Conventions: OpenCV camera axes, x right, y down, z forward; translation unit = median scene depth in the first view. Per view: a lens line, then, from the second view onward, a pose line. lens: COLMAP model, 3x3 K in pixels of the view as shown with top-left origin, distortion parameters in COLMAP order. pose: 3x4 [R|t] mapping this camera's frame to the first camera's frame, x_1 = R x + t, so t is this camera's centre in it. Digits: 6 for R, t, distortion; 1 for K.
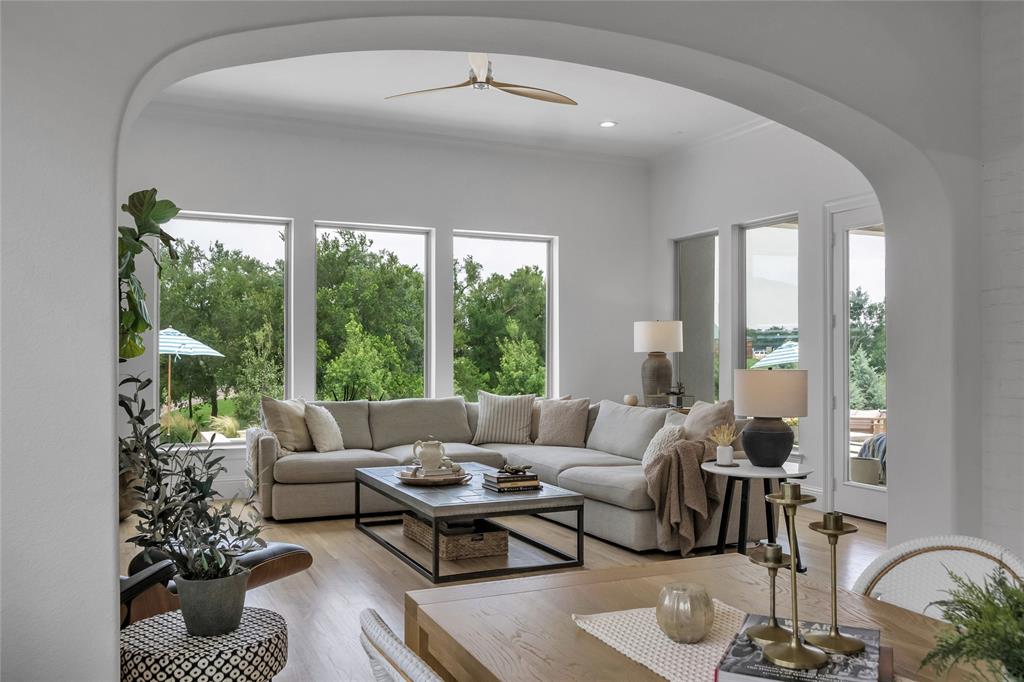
lens RADIAL K [[839.9, 0, 512.0], [0, 839.9, 341.0], [0, 0, 1]] dist [0.050643, 0.000631]
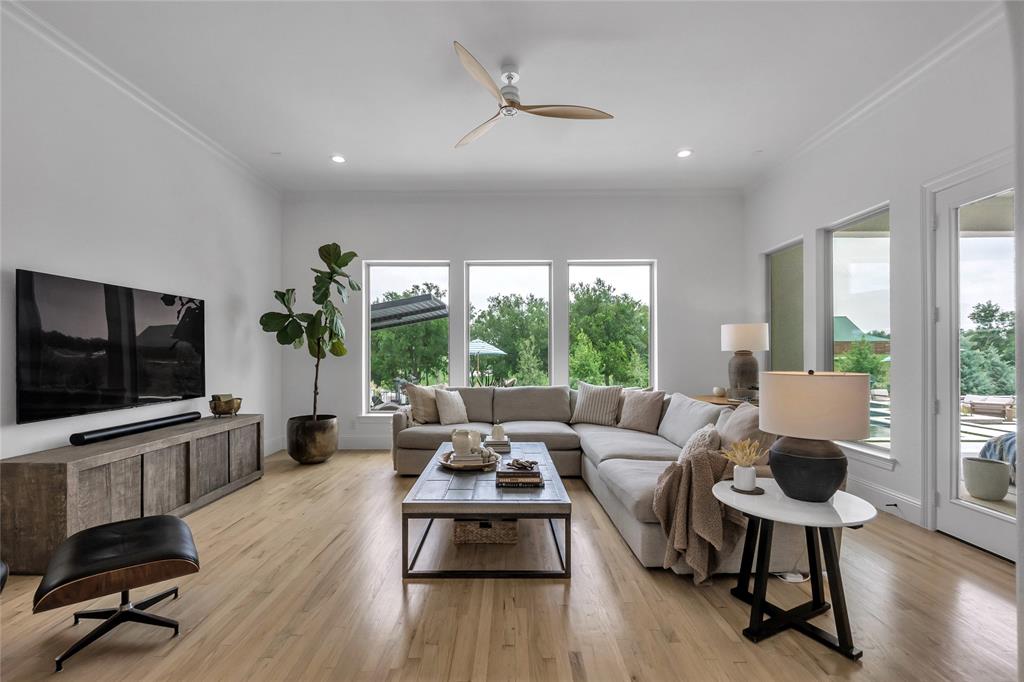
lens RADIAL K [[441.5, 0, 506.6], [0, 441.5, 348.0], [0, 0, 1]] dist [-0.000232, -0.000340]
pose [[0.902607, -0.006869, -0.430411, 0.161971], [0.009632, 0.999945, 0.004241, 0.004741], [0.430358, -0.007974, 0.902623, 0.364867]]
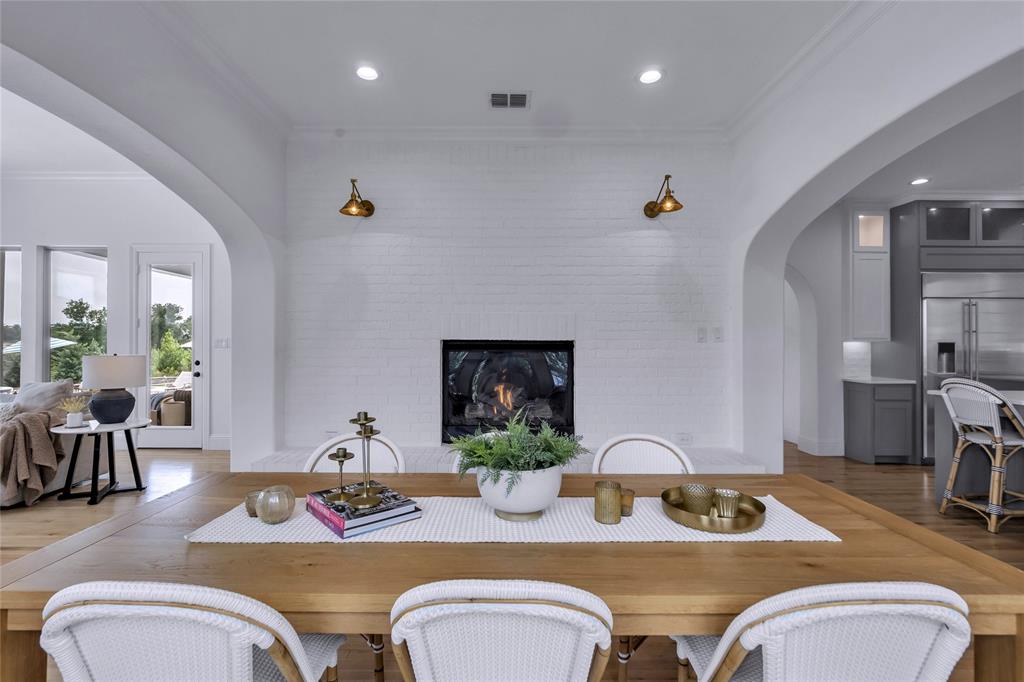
lens RADIAL K [[469.2, 0, 489.5], [0, 469.2, 341.7], [0, 0, 1]] dist [0.000819, 0.000381]
pose [[0.436090, 0.003869, 0.899895, -0.097464], [-0.013789, 0.999902, 0.002383, 0.000097], [-0.899798, -0.013448, 0.436100, 0.055230]]
